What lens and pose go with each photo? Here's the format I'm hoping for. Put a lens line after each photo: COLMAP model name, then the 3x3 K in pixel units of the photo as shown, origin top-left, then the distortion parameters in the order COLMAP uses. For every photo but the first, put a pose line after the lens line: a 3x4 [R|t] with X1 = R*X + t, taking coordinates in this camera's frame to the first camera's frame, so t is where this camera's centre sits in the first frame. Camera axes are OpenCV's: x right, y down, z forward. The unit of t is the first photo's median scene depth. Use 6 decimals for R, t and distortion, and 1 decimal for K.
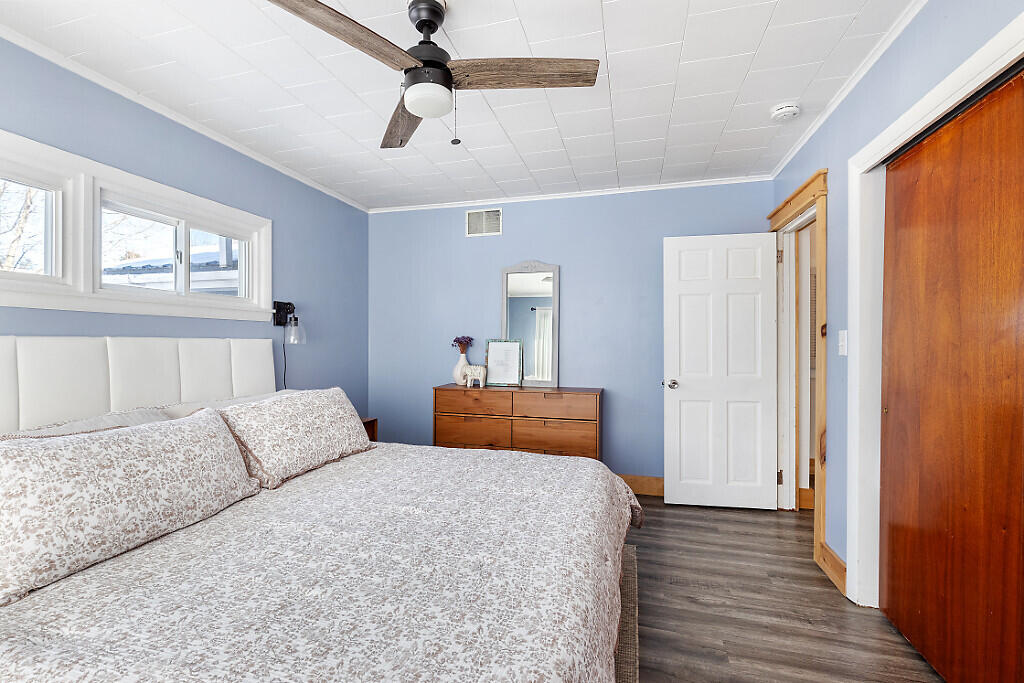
lens RADIAL K [[461.0, 0, 510.3], [0, 461.0, 346.1], [0, 0, 1]] dist [0.002352, -0.002462]
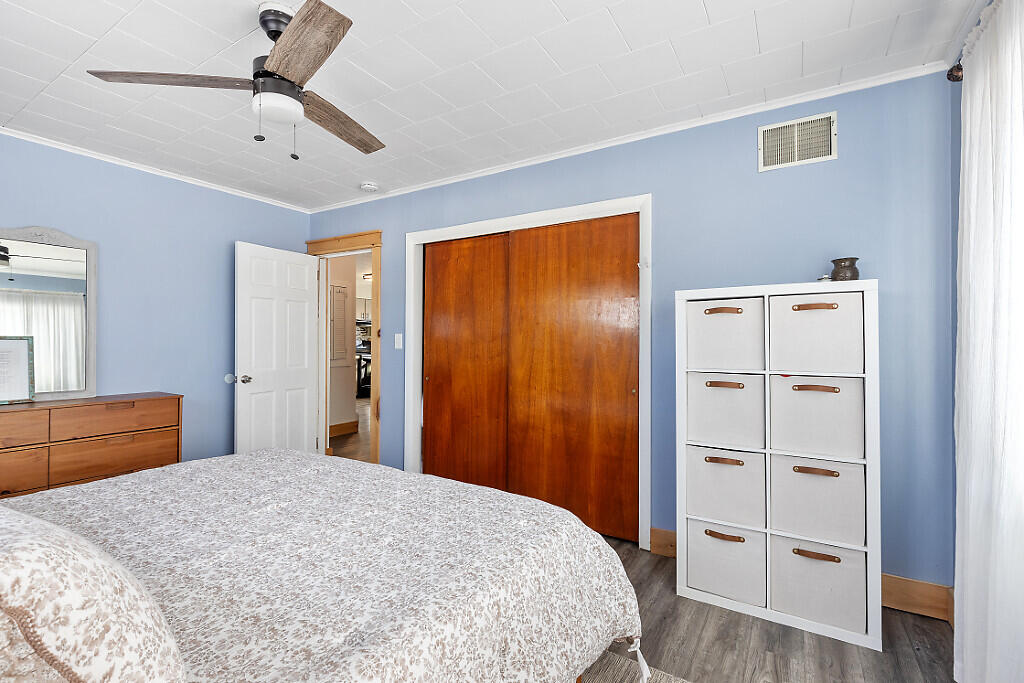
lens RADIAL K [[461.0, 0, 514.9], [0, 461.0, 340.7], [0, 0, 1]] dist [0.002352, -0.002462]
pose [[0.268788, 0.000662, 0.963199, -0.733682], [0.003791, 0.999991, -0.001745, -0.004758], [-0.963192, 0.004121, 0.268783, 0.151683]]
